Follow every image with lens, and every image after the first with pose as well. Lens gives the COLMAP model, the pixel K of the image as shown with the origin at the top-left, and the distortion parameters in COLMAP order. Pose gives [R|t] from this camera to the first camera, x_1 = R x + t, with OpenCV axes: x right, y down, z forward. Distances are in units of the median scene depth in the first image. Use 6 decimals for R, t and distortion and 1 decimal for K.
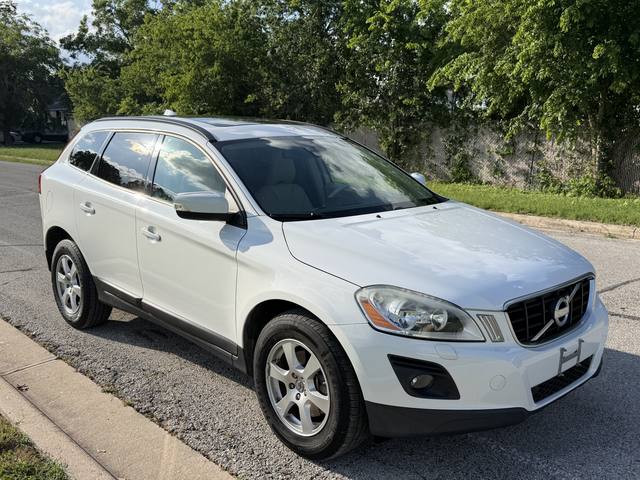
lens RADIAL K [[641.3, 0, 321.0], [0, 641.3, 241.9], [0, 0, 1]] dist [0.009927, 0.000000]
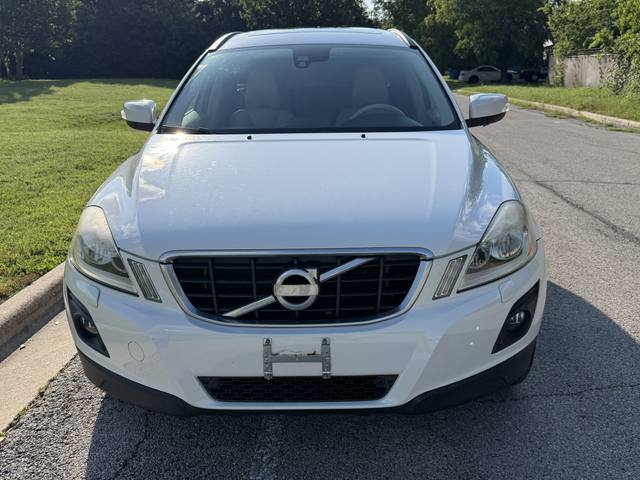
lens RADIAL K [[641.3, 0, 321.0], [0, 641.3, 237.6], [0, 0, 1]] dist [0.009927, 0.000000]
pose [[0.729204, 0.164901, -0.664131, 0.838435], [-0.108646, 0.986119, 0.125558, -0.031483], [0.675617, -0.019402, 0.736998, 0.534099]]
